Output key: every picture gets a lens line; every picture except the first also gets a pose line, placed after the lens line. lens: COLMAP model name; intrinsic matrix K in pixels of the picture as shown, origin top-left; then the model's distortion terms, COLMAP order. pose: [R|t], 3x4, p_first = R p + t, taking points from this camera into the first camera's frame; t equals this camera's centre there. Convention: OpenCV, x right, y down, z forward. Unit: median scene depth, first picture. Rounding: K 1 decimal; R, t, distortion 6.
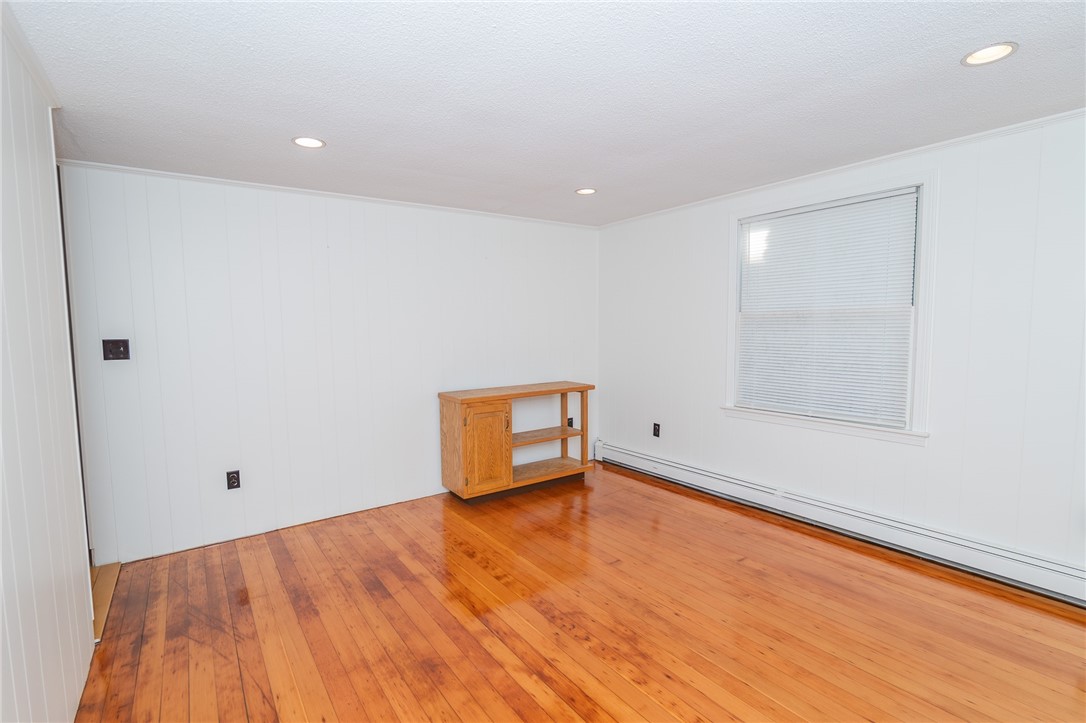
lens RADIAL K [[506.9, 0, 543.0], [0, 506.9, 365.0], [0, 0, 1]] dist [-0.019192, 0.000448]
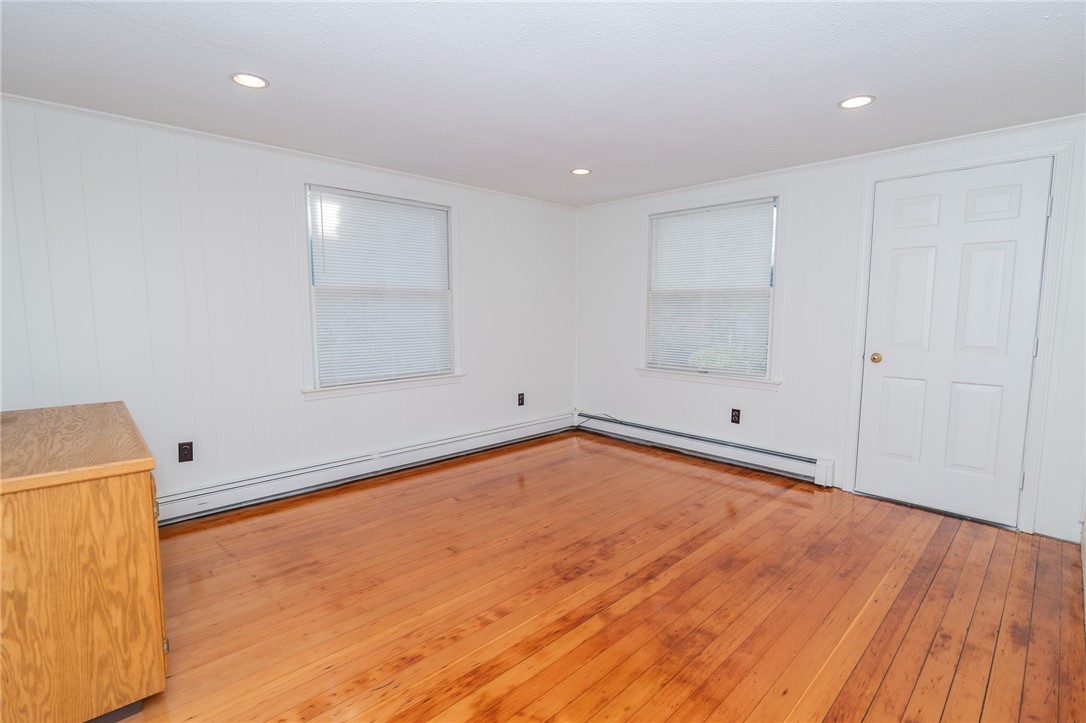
lens RADIAL K [[506.9, 0, 543.0], [0, 506.9, 365.0], [0, 0, 1]] dist [-0.019192, 0.000448]
pose [[-0.148149, -0.094376, 0.984452, -0.820619], [0.075756, 0.991429, 0.106445, -0.037269], [-0.986059, 0.090348, -0.139730, 1.000132]]
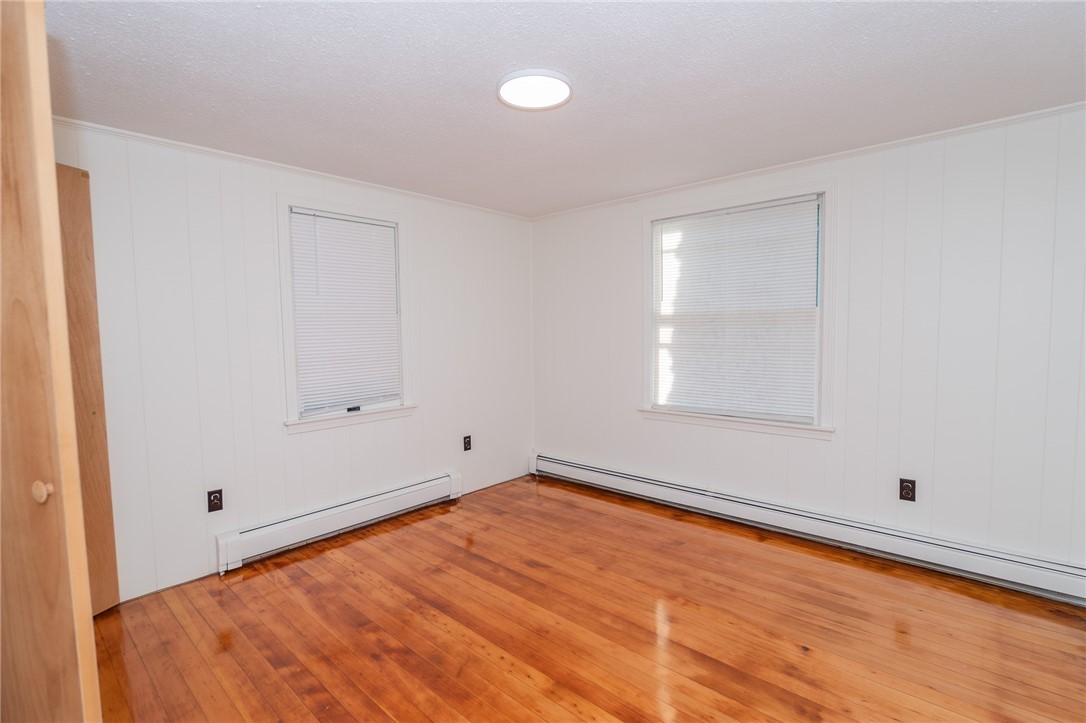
lens RADIAL K [[503.8, 0, 544.9], [0, 503.8, 384.0], [0, 0, 1]] dist [-0.002324, -0.000135]
pose [[0.973322, -0.029978, 0.227476, -0.079793], [0.022834, 0.999162, 0.033975, -0.007908], [-0.228303, -0.027875, 0.973191, 0.110479]]
